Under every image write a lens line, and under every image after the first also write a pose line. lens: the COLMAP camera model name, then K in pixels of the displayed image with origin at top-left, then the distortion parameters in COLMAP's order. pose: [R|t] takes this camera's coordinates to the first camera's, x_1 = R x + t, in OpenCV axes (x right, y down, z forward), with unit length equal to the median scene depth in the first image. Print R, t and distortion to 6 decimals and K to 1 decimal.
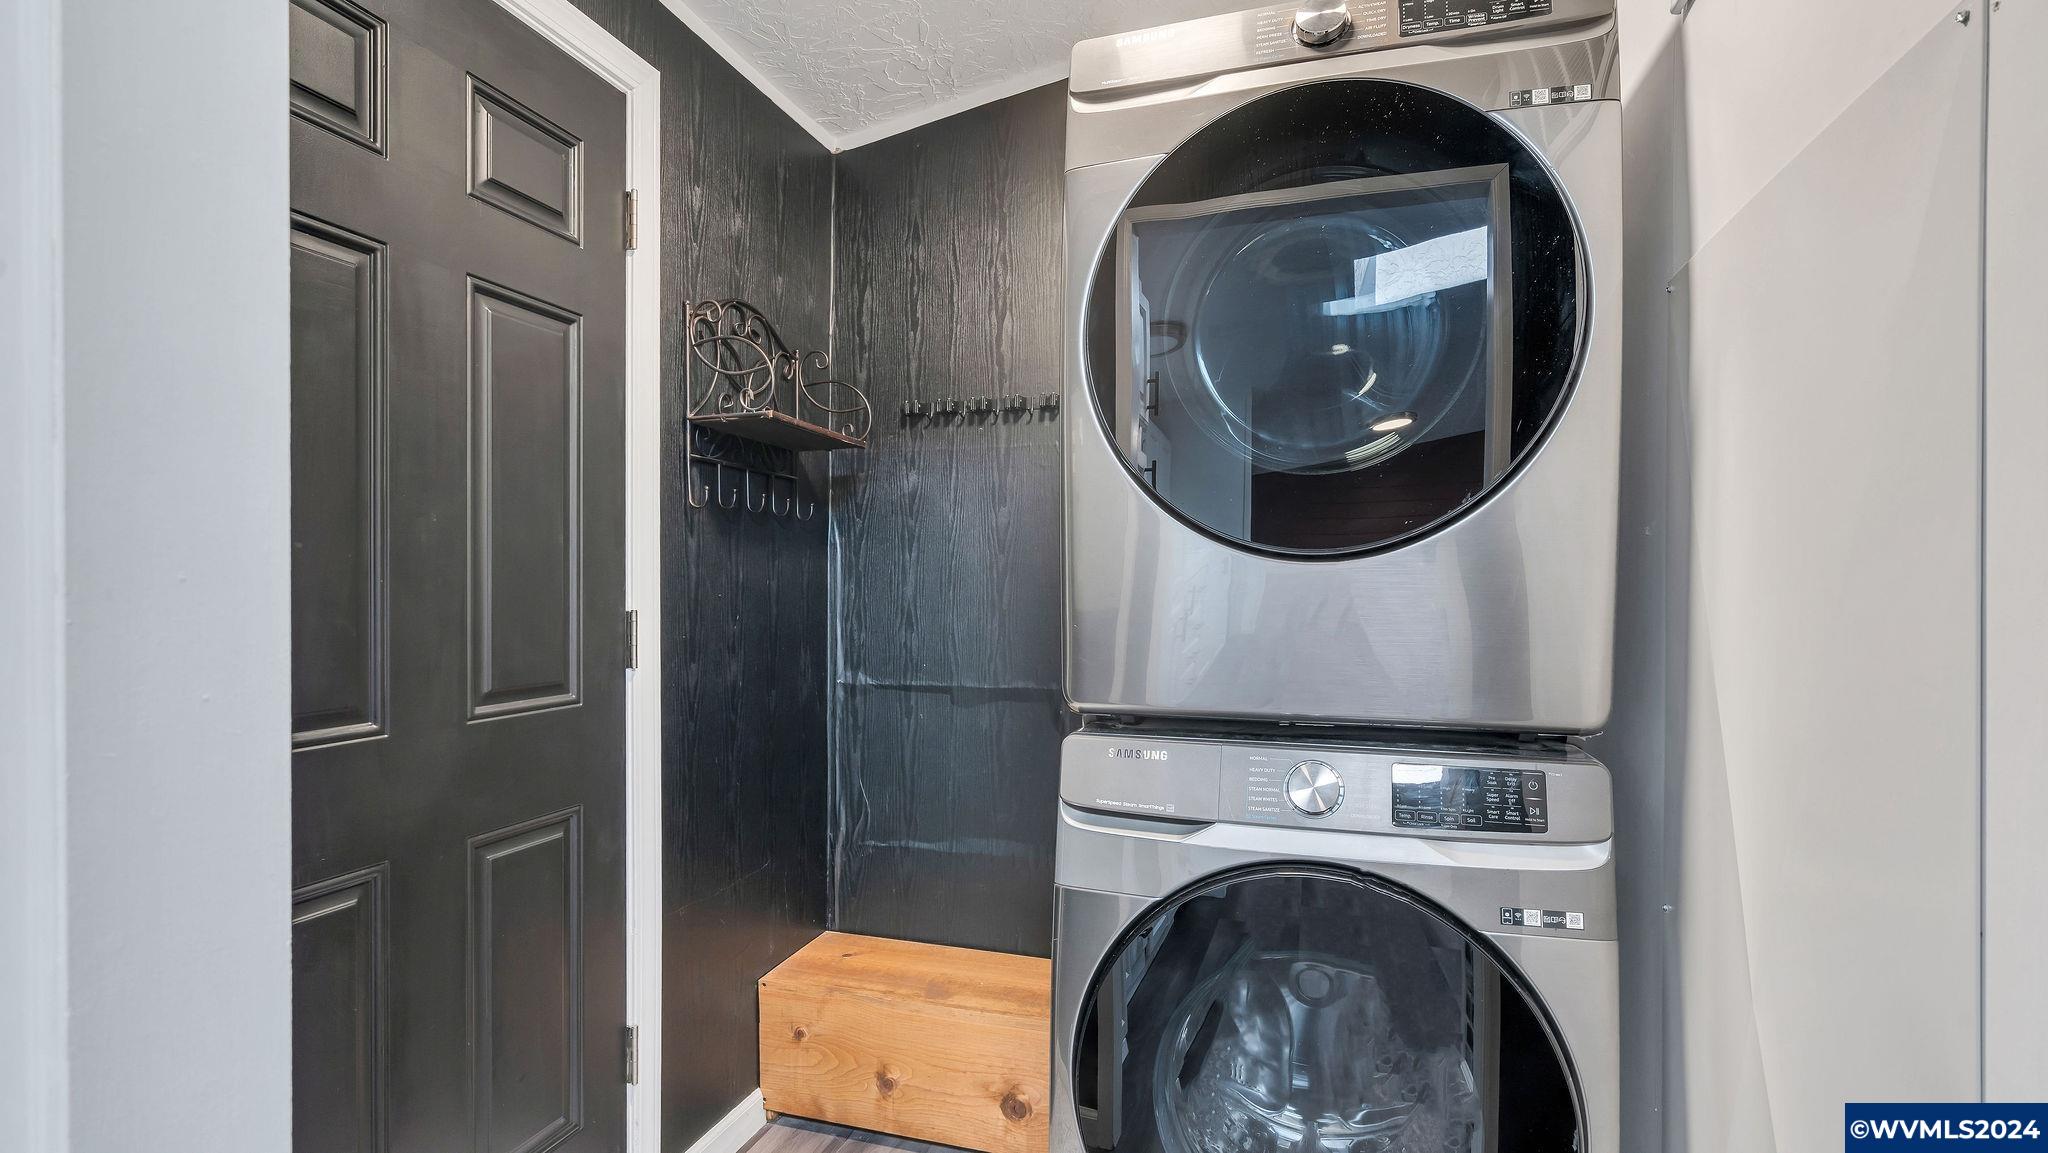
lens RADIAL K [[948.4, 0, 1025.7], [0, 948.4, 584.4], [0, 0, 1]] dist [-0.004100, 0.004132]
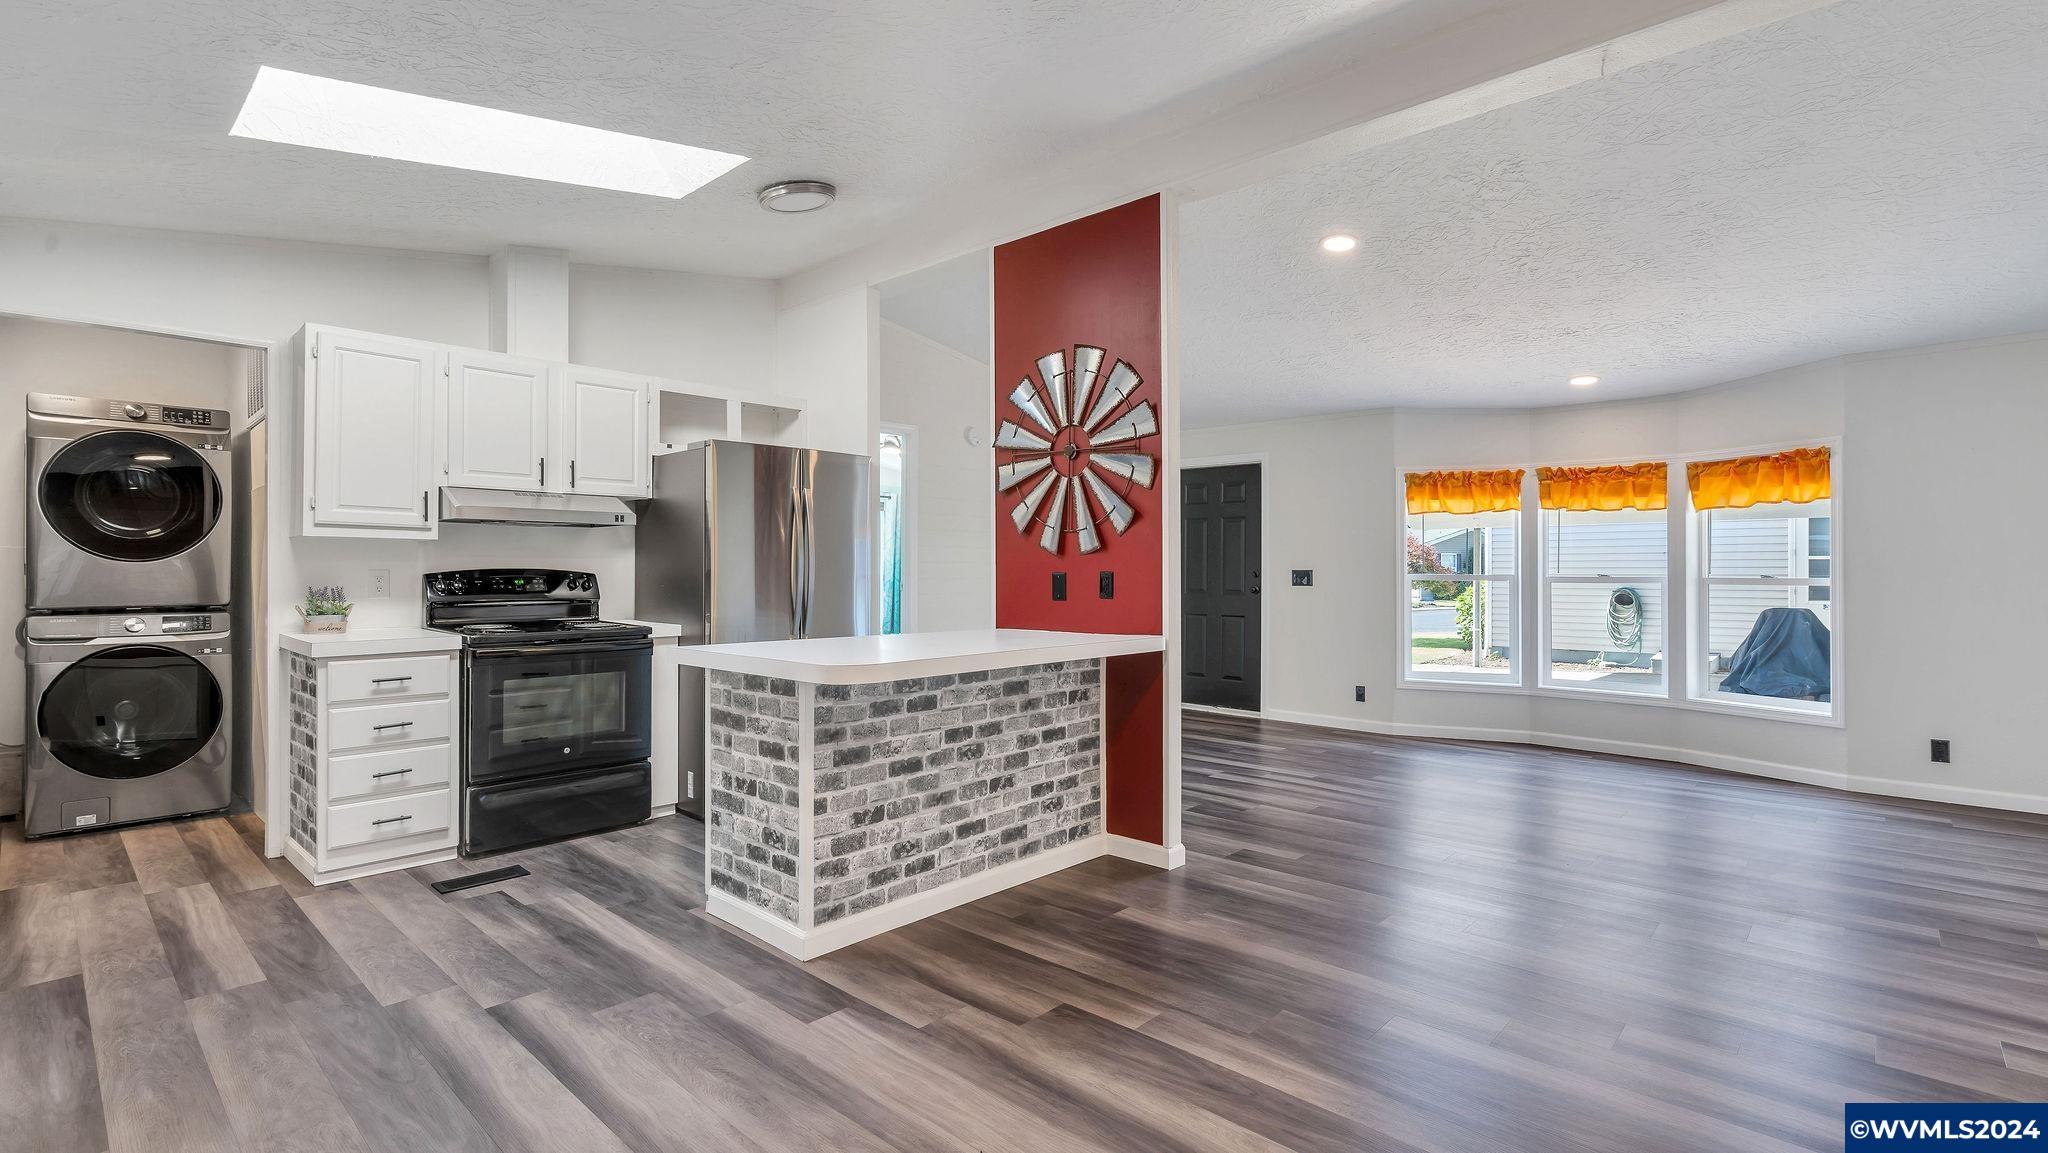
lens RADIAL K [[948.4, 0, 1017.4], [0, 948.4, 567.8], [0, 0, 1]] dist [-0.004100, 0.004132]
pose [[0.440901, -0.005041, 0.897542, -0.957456], [0.003272, 0.999987, 0.004009, -0.002129], [-0.897550, 0.001169, 0.440912, -2.375863]]
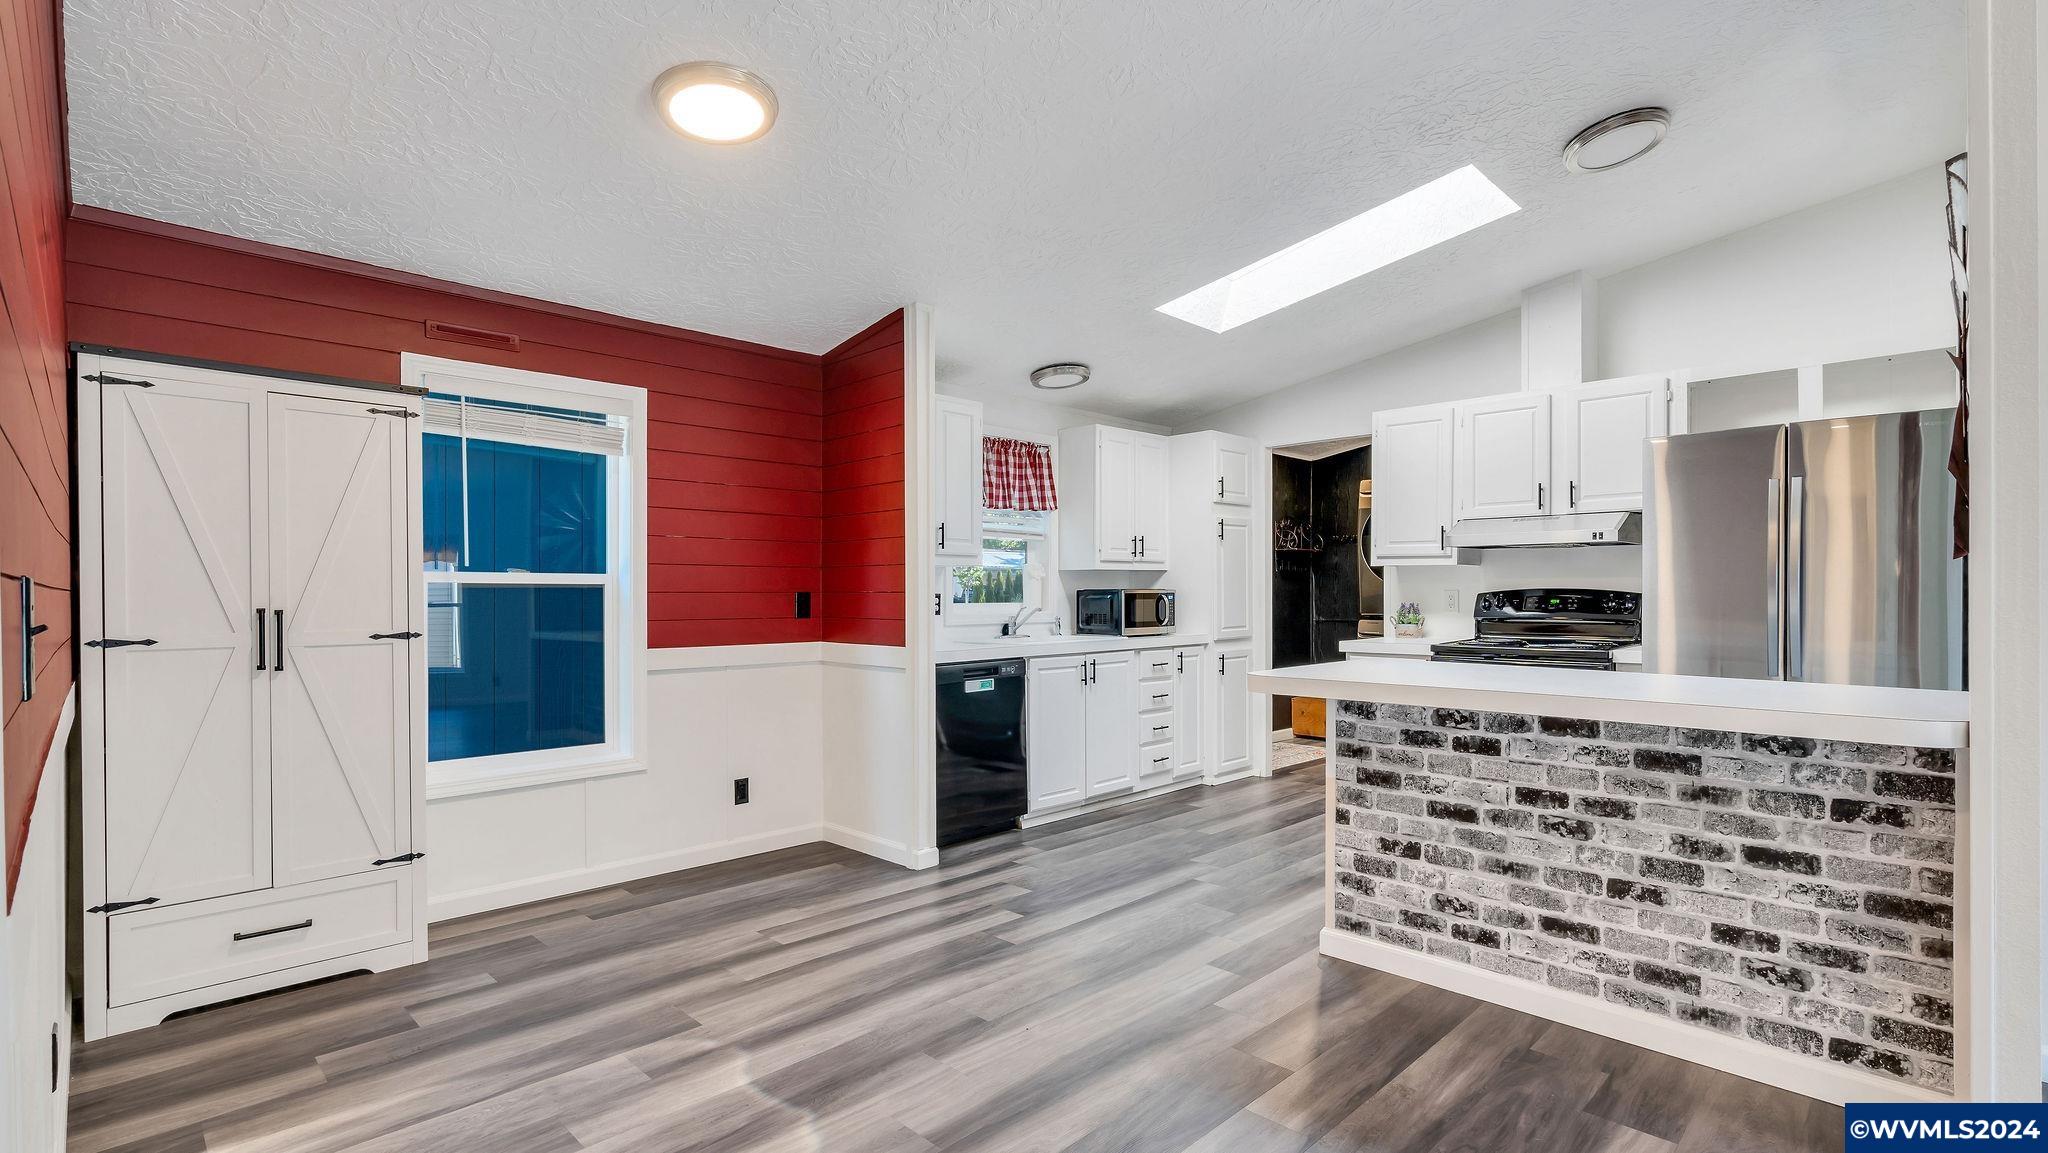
lens RADIAL K [[948.4, 0, 1018.2], [0, 948.4, 591.5], [0, 0, 1]] dist [-0.004100, 0.004132]
pose [[0.877418, -0.007894, -0.479661, 0.626719], [0.006141, 0.999967, -0.005224, 0.017120], [0.479687, 0.001638, 0.877438, -3.099964]]
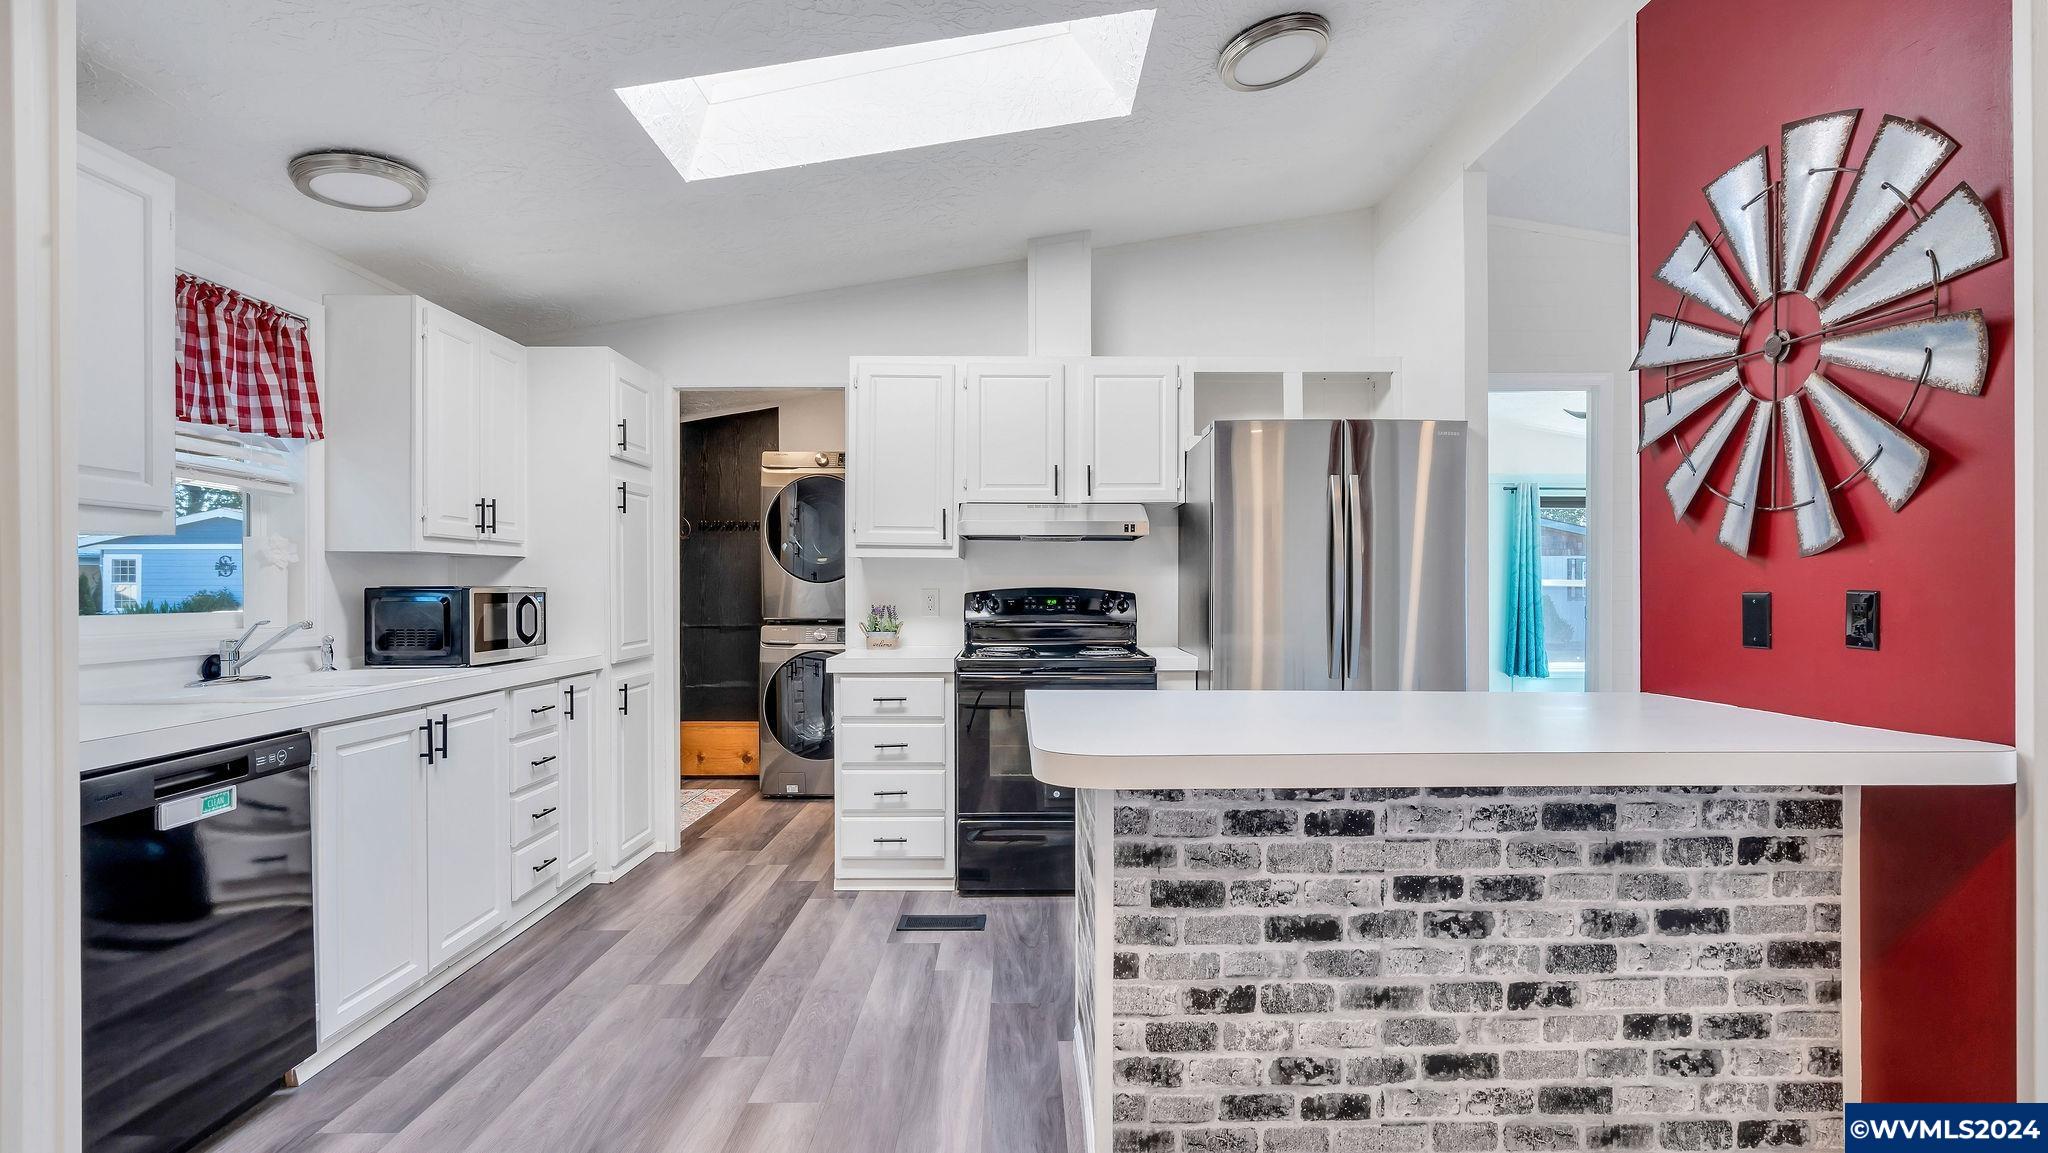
lens RADIAL K [[948.4, 0, 1026.7], [0, 948.4, 591.1], [0, 0, 1]] dist [-0.004100, 0.004132]
pose [[0.953542, -0.008016, 0.301155, -0.069977], [0.007363, 0.999967, 0.003303, 0.006371], [-0.301171, -0.000932, 0.953570, -2.292983]]
